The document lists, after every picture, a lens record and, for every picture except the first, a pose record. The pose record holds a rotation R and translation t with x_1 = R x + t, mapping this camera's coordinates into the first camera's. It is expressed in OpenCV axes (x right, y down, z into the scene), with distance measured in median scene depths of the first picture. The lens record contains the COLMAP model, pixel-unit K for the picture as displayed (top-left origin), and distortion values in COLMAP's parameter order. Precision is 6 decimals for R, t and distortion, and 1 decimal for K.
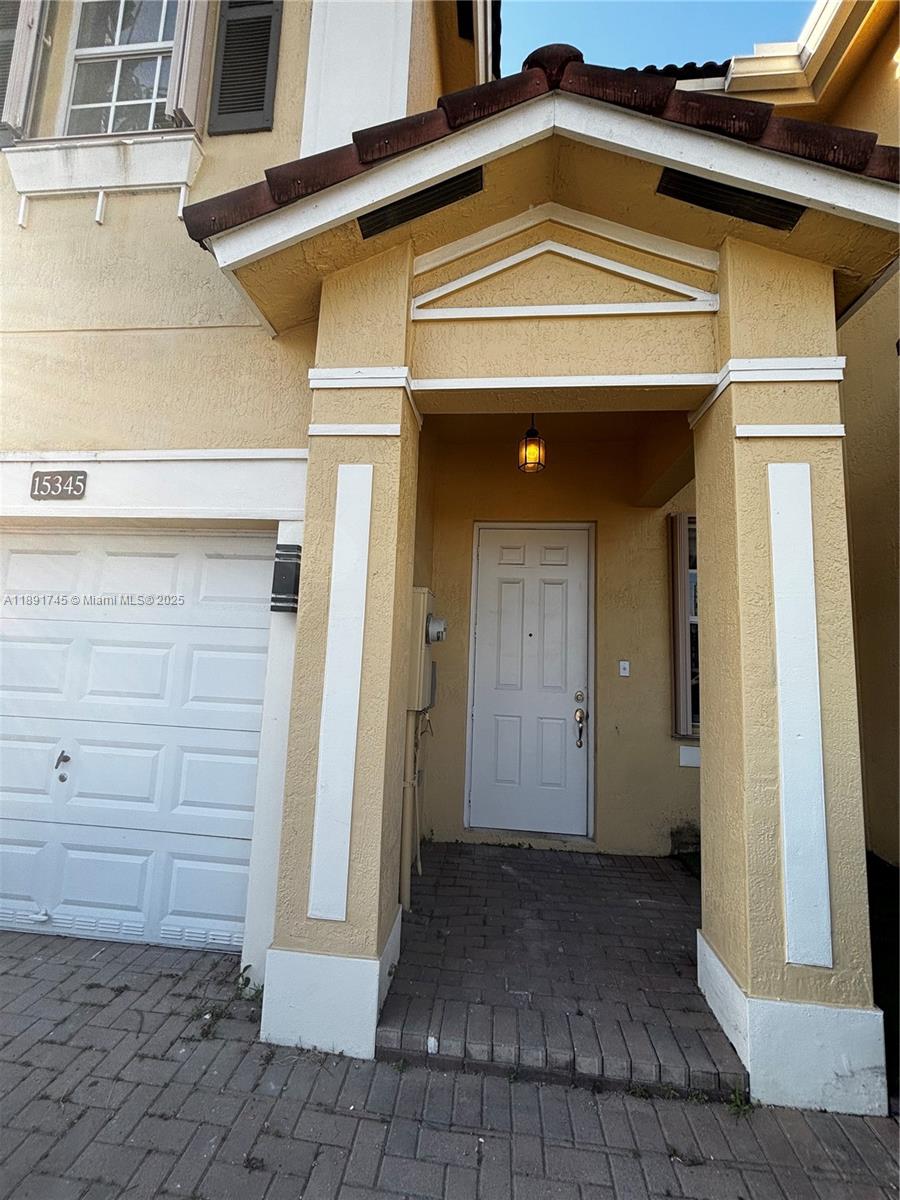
lens RADIAL K [[484.1, 0, 450.9], [0, 484.1, 597.9], [0, 0, 1]] dist [-0.001585, 0.000197]
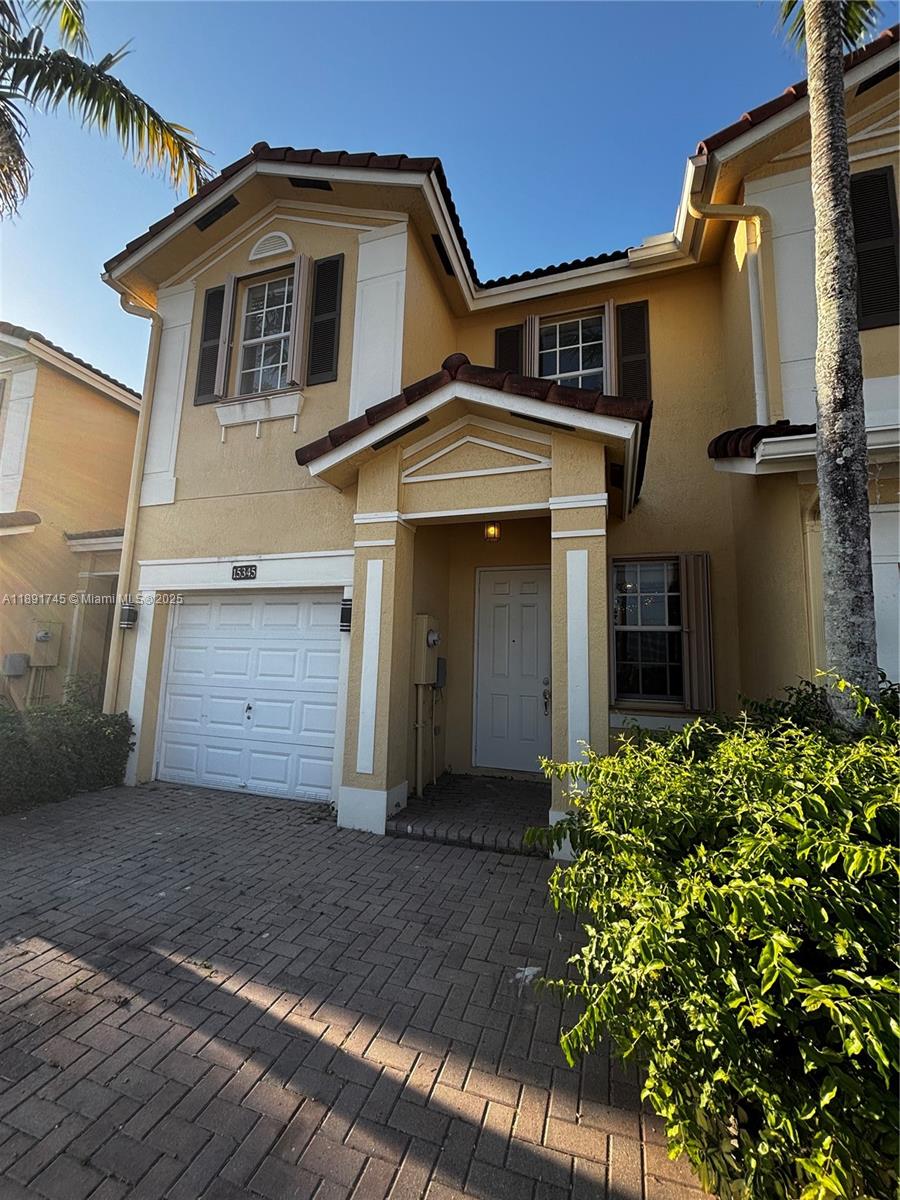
lens RADIAL K [[477.6, 0, 450.0], [0, 477.6, 595.4], [0, 0, 1]] dist [-0.002158, -0.000198]
pose [[0.976403, -0.043827, -0.211465, 0.509979], [0.037663, 0.998743, -0.033088, -0.040879], [0.212649, 0.024343, 0.976825, -0.868378]]
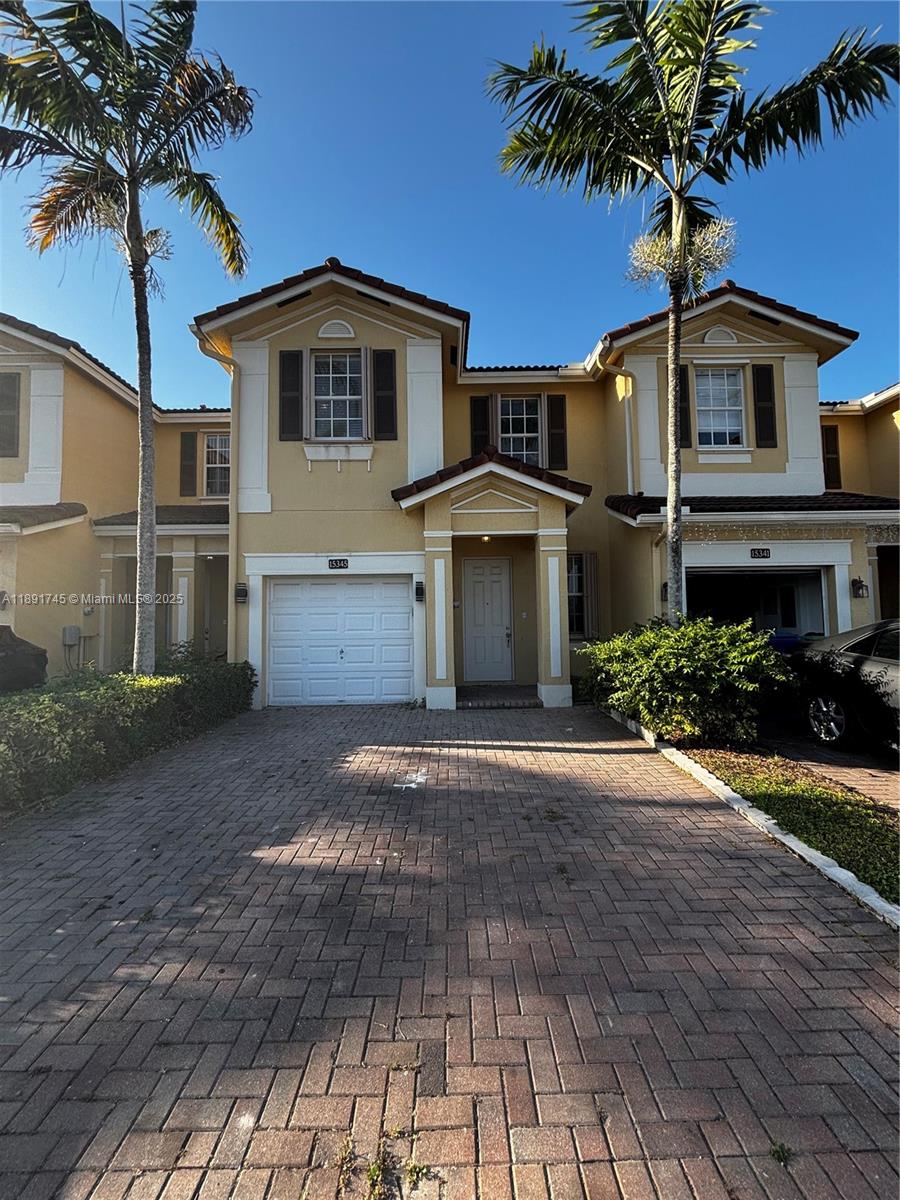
lens RADIAL K [[477.6, 0, 450.0], [0, 477.6, 595.4], [0, 0, 1]] dist [-0.002158, -0.000198]
pose [[0.993585, -0.048248, 0.102276, -0.462606], [0.042314, 0.997336, 0.059416, -0.202248], [-0.104871, -0.054707, 0.992980, -2.364367]]
